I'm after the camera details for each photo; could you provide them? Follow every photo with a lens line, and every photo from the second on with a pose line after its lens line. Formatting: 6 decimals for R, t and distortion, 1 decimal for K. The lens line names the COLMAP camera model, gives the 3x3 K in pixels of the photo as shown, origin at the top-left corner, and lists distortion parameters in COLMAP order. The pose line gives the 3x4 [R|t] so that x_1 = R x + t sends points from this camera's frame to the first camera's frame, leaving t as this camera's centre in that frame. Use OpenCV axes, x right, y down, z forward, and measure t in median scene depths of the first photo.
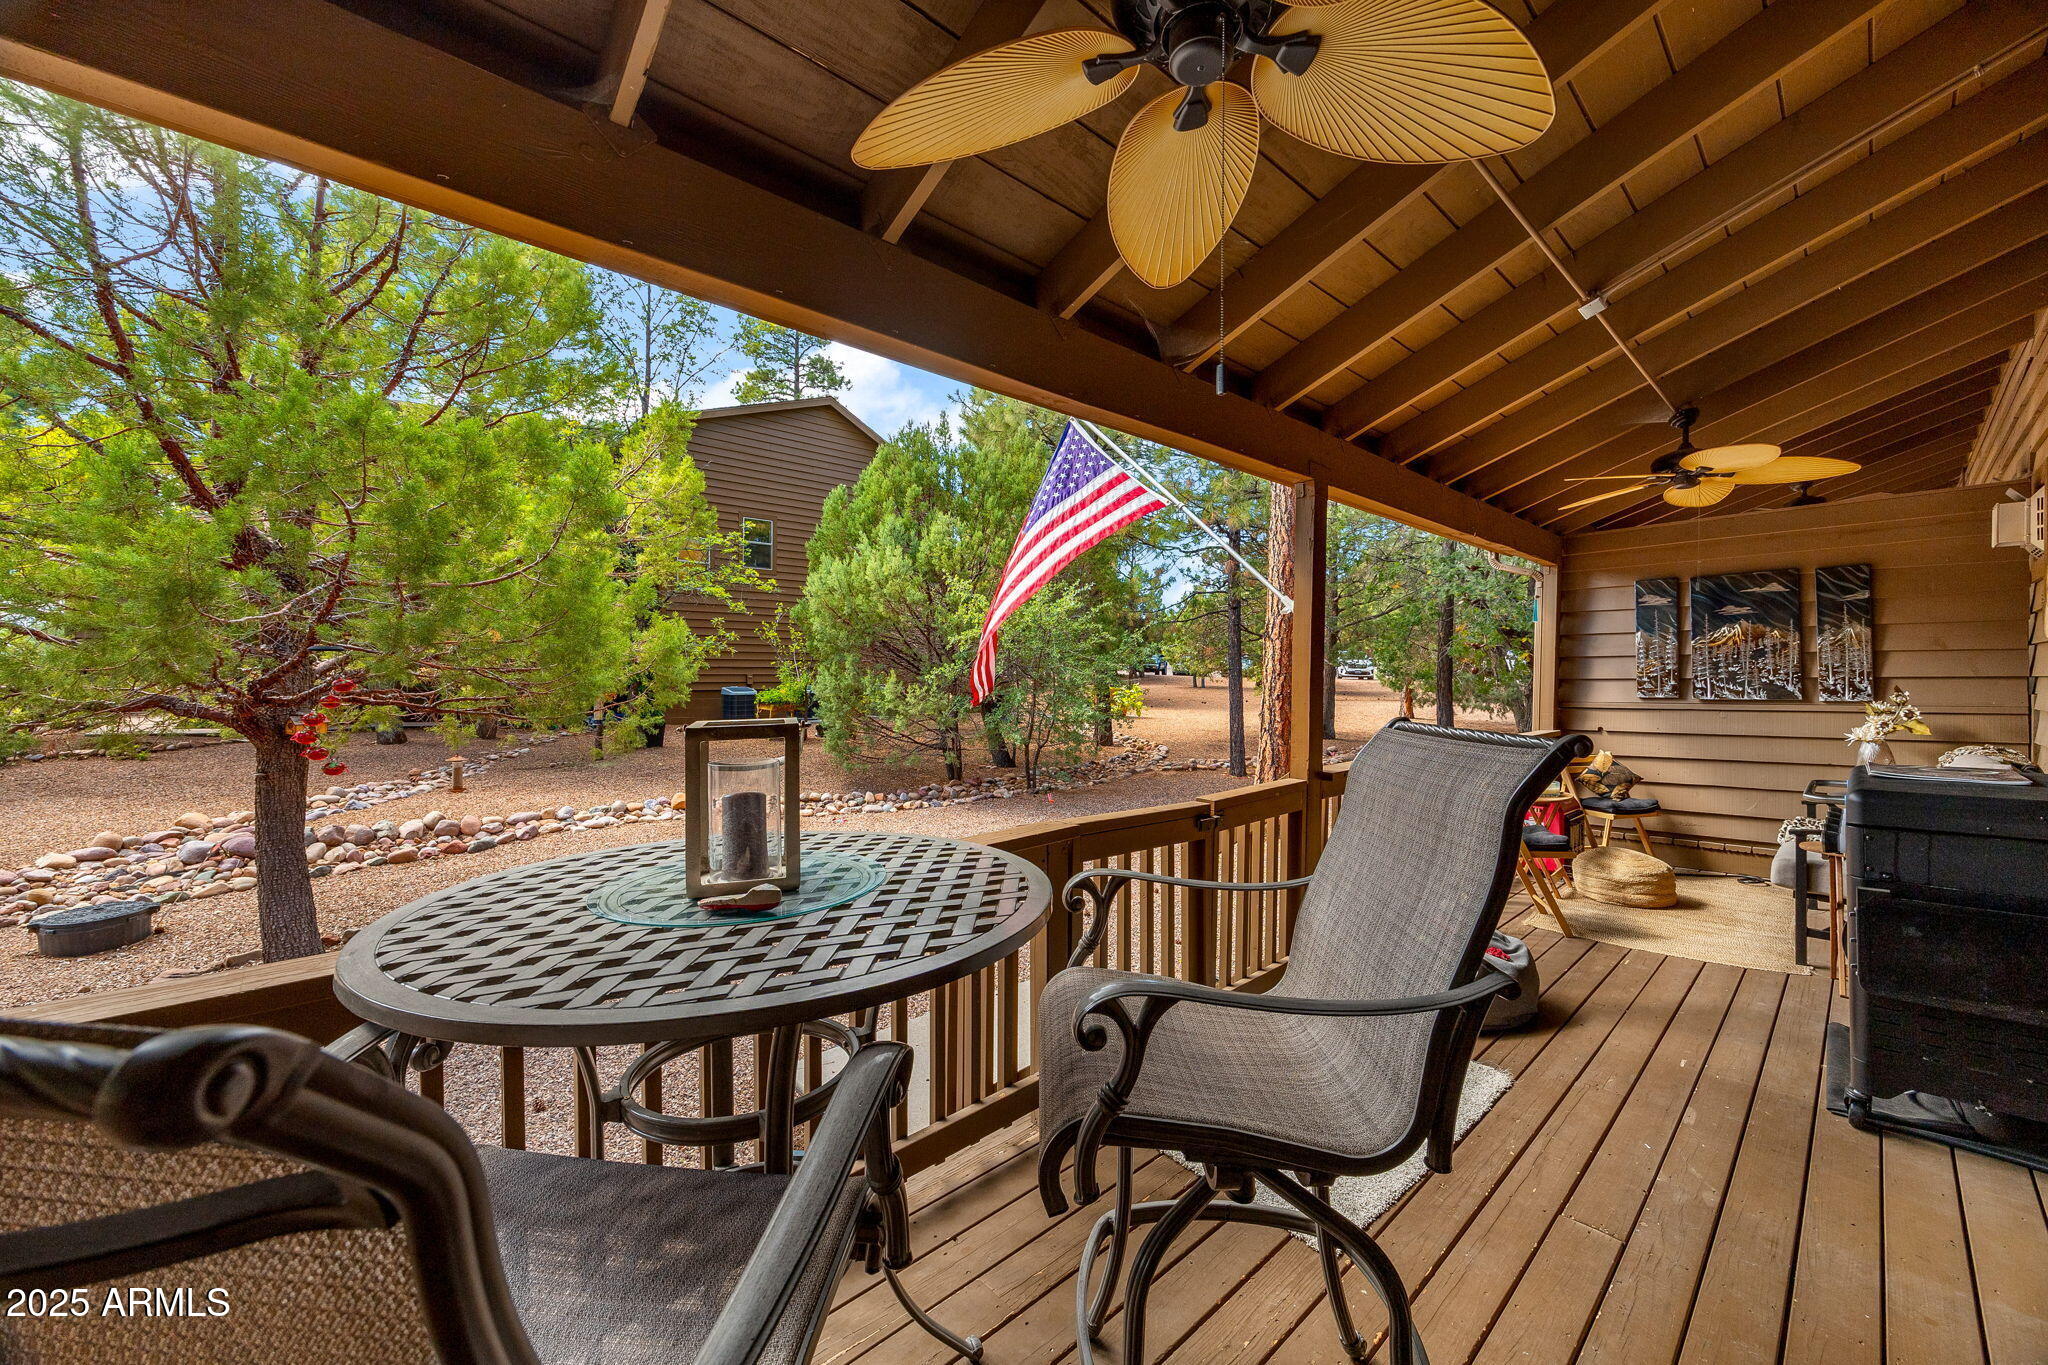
lens RADIAL K [[796.4, 0, 1022.0], [0, 796.4, 688.2], [0, 0, 1]] dist [0.001073, -0.000232]
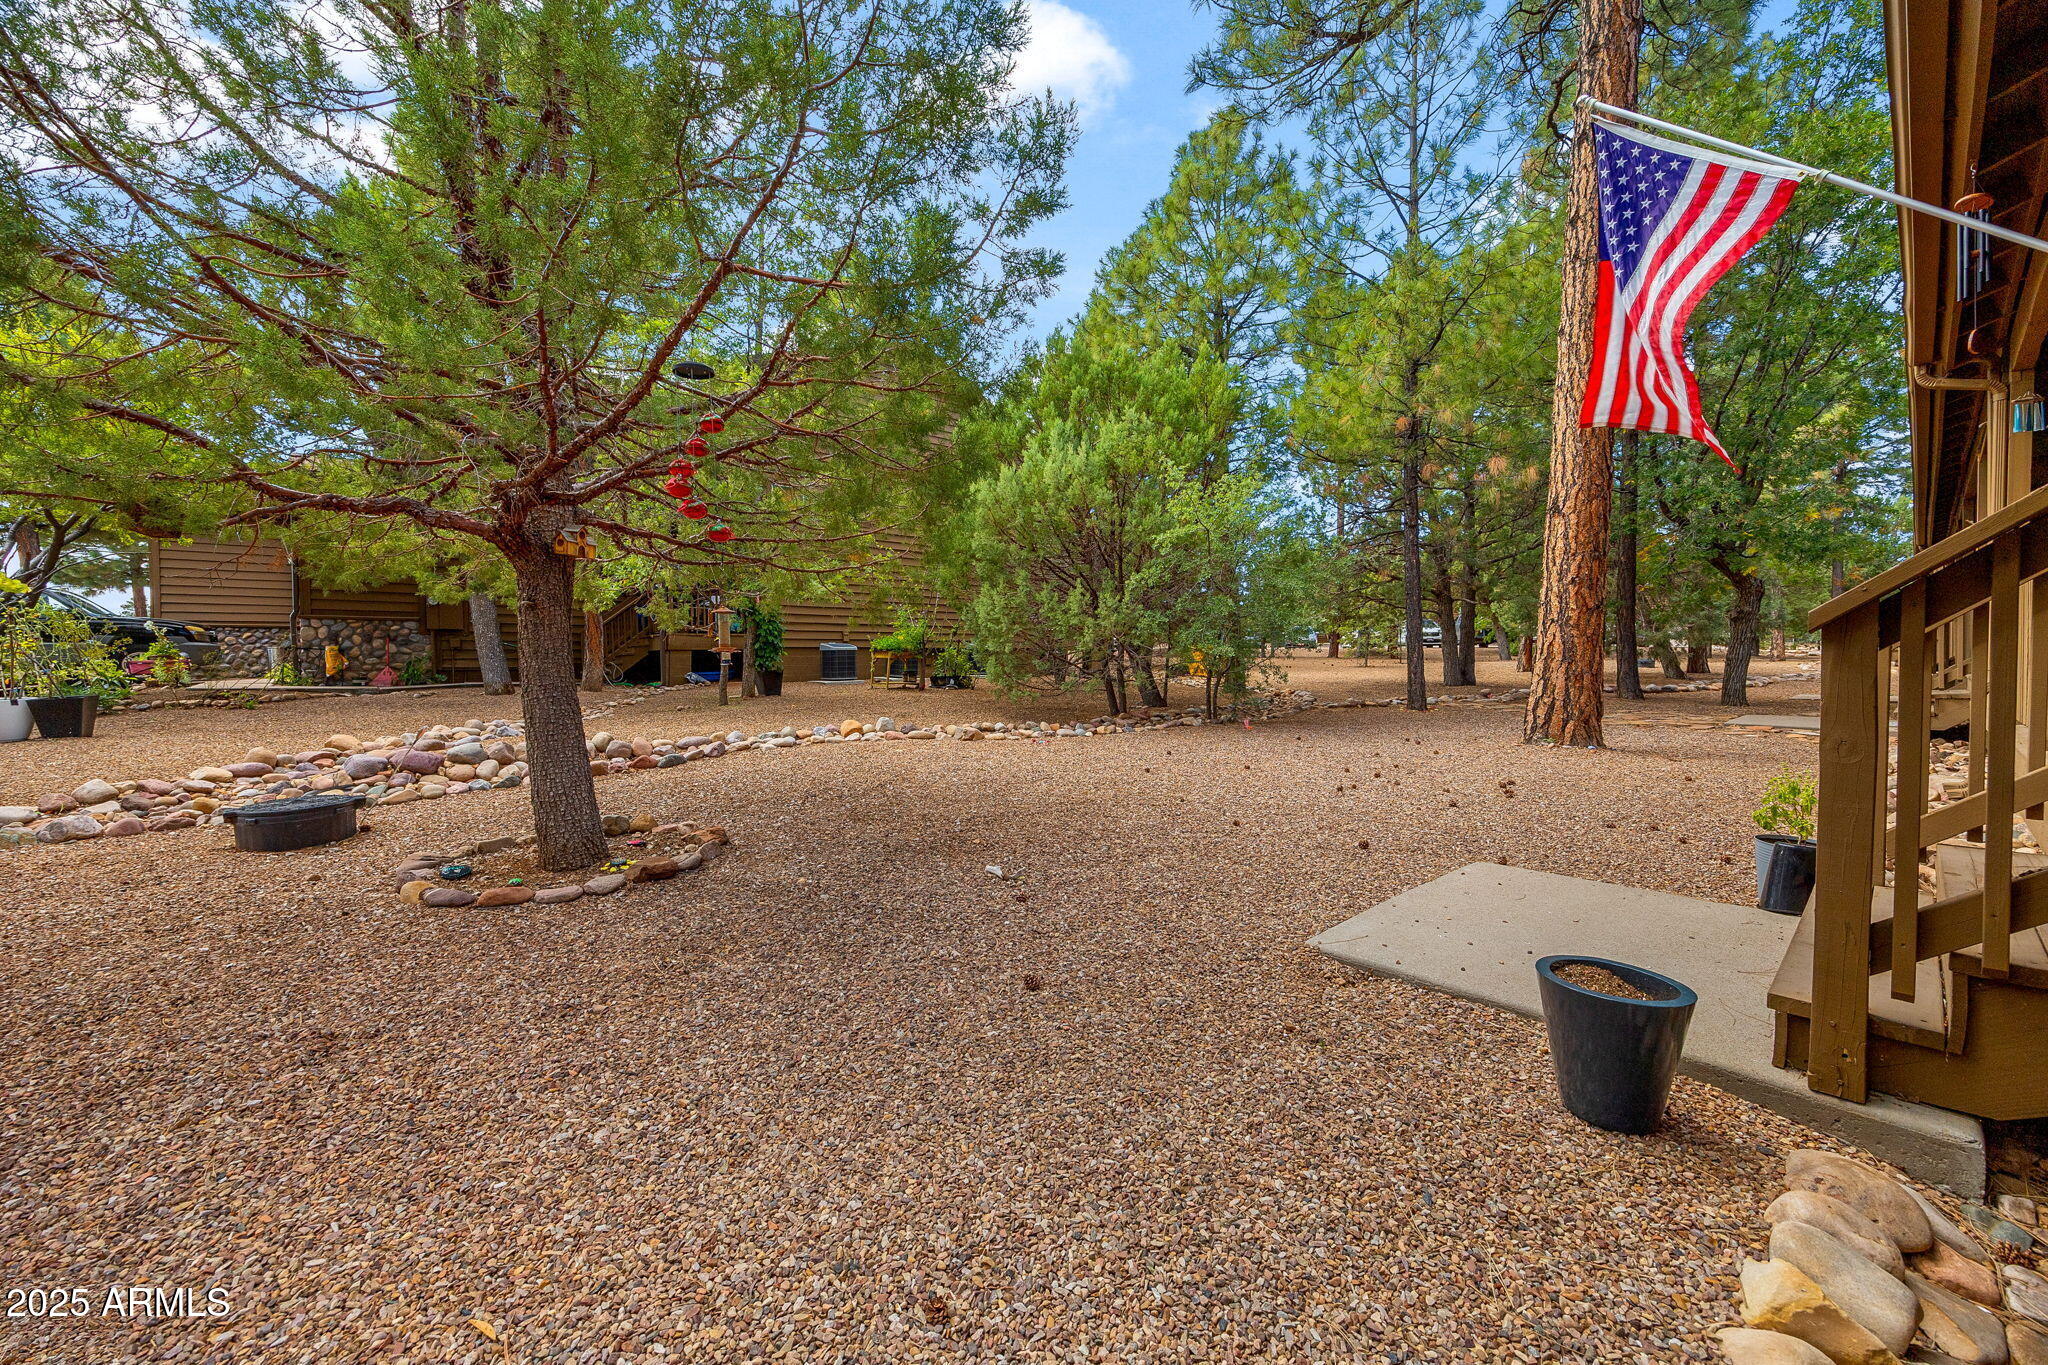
lens RADIAL K [[796.4, 0, 1026.3], [0, 796.4, 672.9], [0, 0, 1]] dist [0.001073, -0.000232]
pose [[0.999478, -0.018271, -0.026639, -0.277018], [0.018091, 0.999812, -0.006964, 0.119615], [0.026761, 0.006479, 0.999621, 0.142257]]
